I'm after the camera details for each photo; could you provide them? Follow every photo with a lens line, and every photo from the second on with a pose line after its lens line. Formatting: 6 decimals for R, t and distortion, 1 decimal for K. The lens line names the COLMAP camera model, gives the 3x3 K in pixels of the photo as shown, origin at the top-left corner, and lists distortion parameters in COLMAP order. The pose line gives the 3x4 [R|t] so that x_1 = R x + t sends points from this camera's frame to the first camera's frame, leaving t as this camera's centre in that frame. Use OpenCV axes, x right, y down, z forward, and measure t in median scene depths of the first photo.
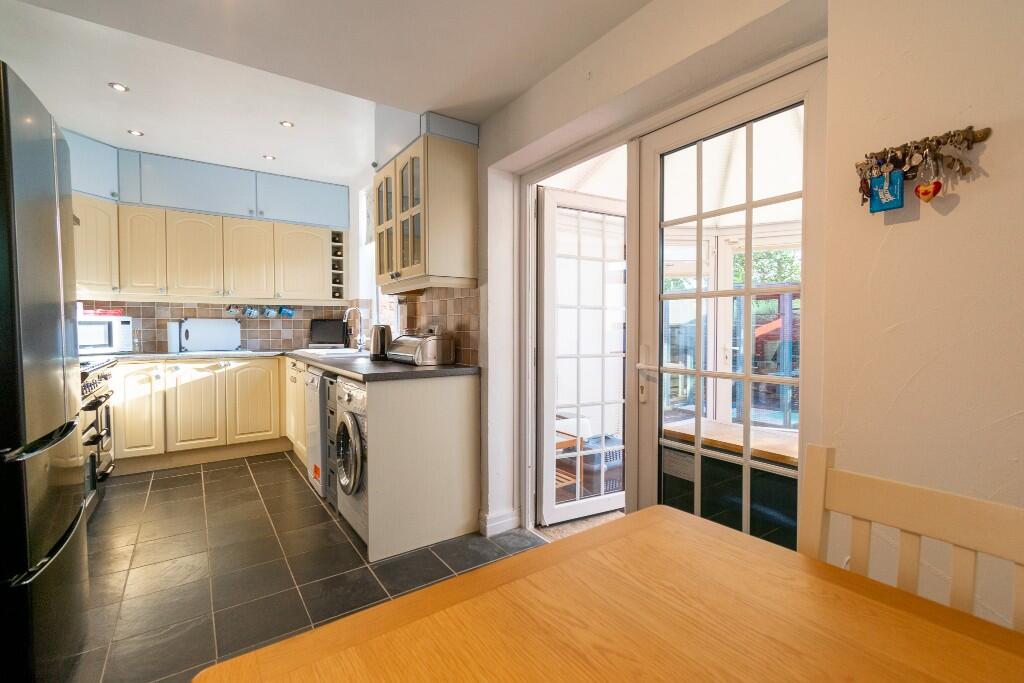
lens RADIAL K [[452.7, 0, 519.2], [0, 452.7, 338.2], [0, 0, 1]] dist [-0.001308, -0.000853]
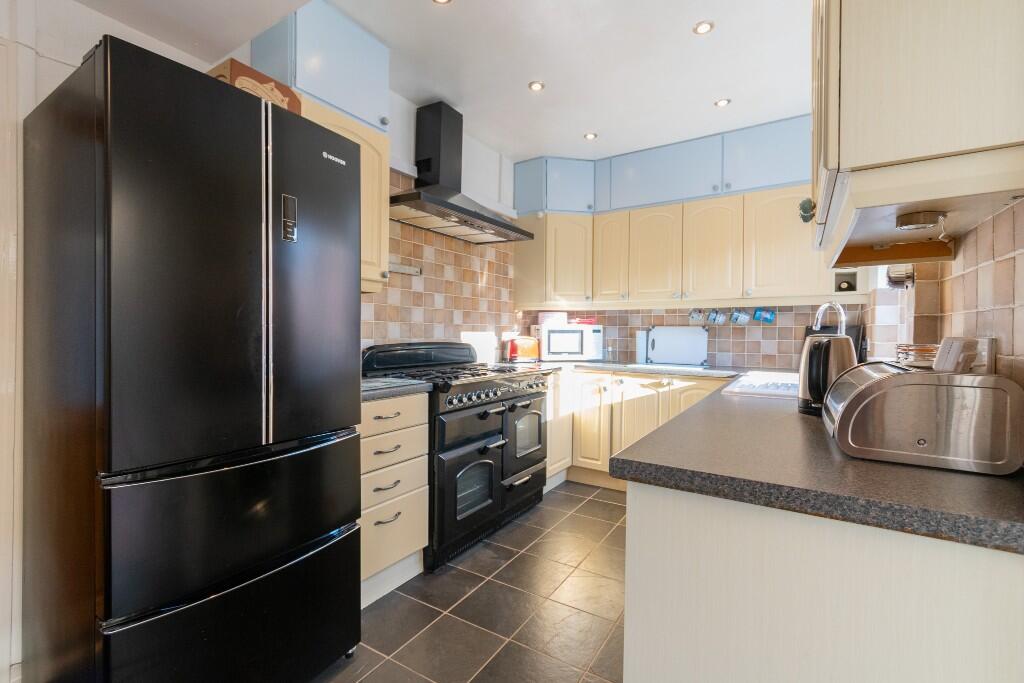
lens RADIAL K [[452.7, 0, 514.2], [0, 452.7, 338.2], [0, 0, 1]] dist [-0.001308, -0.000853]
pose [[0.373175, 0.014260, -0.927651, -0.000351], [-0.031479, 0.999501, 0.002701, -0.014347], [0.927227, 0.028194, 0.373438, 0.413985]]
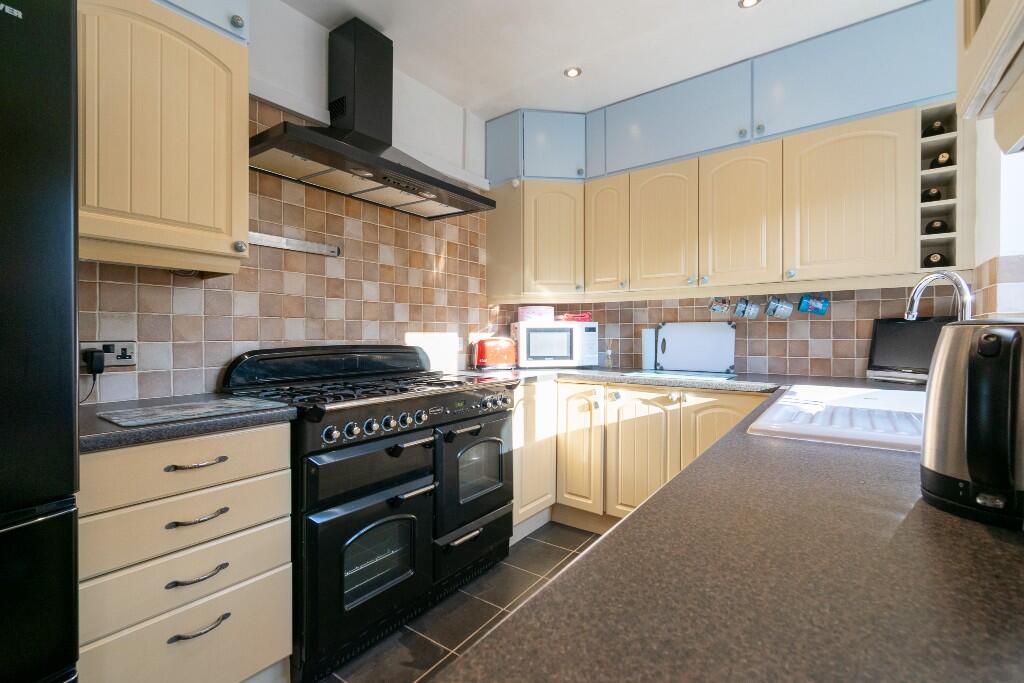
lens RADIAL K [[452.7, 0, 516.3], [0, 452.7, 338.4], [0, 0, 1]] dist [-0.001308, -0.000853]
pose [[0.314038, 0.006194, -0.949390, -0.144130], [-0.023298, 0.999728, -0.001184, -0.013793], [0.949124, 0.022490, 0.314097, 0.575345]]
